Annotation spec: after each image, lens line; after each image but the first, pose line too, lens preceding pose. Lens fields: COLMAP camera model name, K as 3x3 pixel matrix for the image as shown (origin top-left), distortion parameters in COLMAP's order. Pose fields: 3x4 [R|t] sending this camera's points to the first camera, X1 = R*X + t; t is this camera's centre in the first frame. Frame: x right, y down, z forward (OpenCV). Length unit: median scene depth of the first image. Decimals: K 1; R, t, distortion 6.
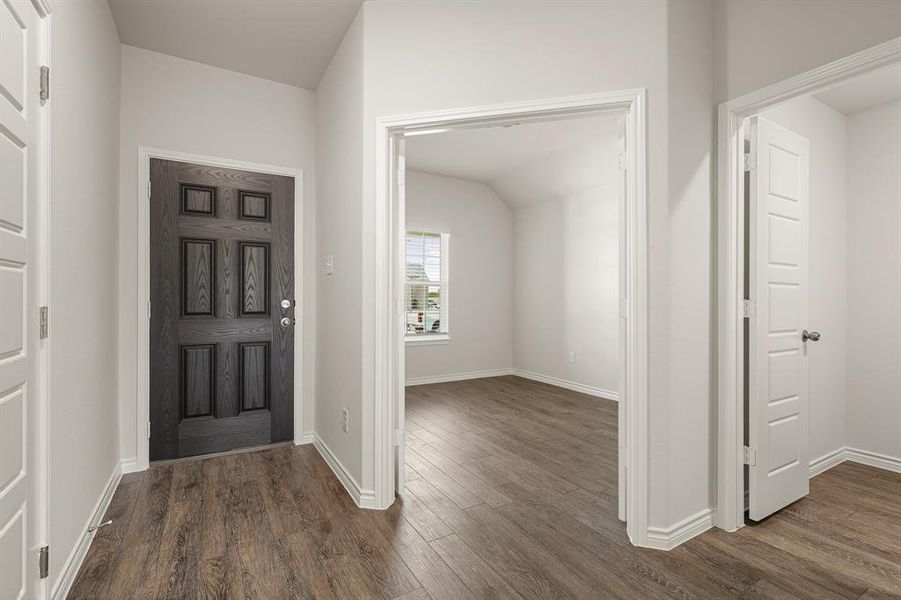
lens RADIAL K [[419.2, 0, 449.6], [0, 419.2, 298.7], [0, 0, 1]] dist [-0.002522, -0.000844]
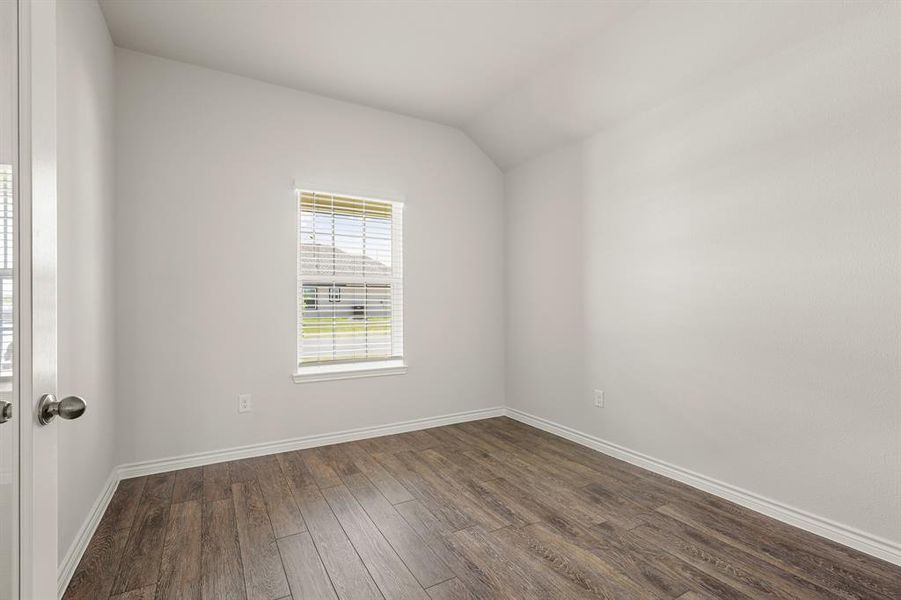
lens RADIAL K [[419.2, 0, 452.8], [0, 419.2, 300.5], [0, 0, 1]] dist [-0.002522, -0.000844]
pose [[0.999954, -0.009385, 0.001769, 0.073141], [0.009393, 0.999946, -0.004445, -0.000325], [-0.001728, 0.004461, 0.999989, 0.358373]]
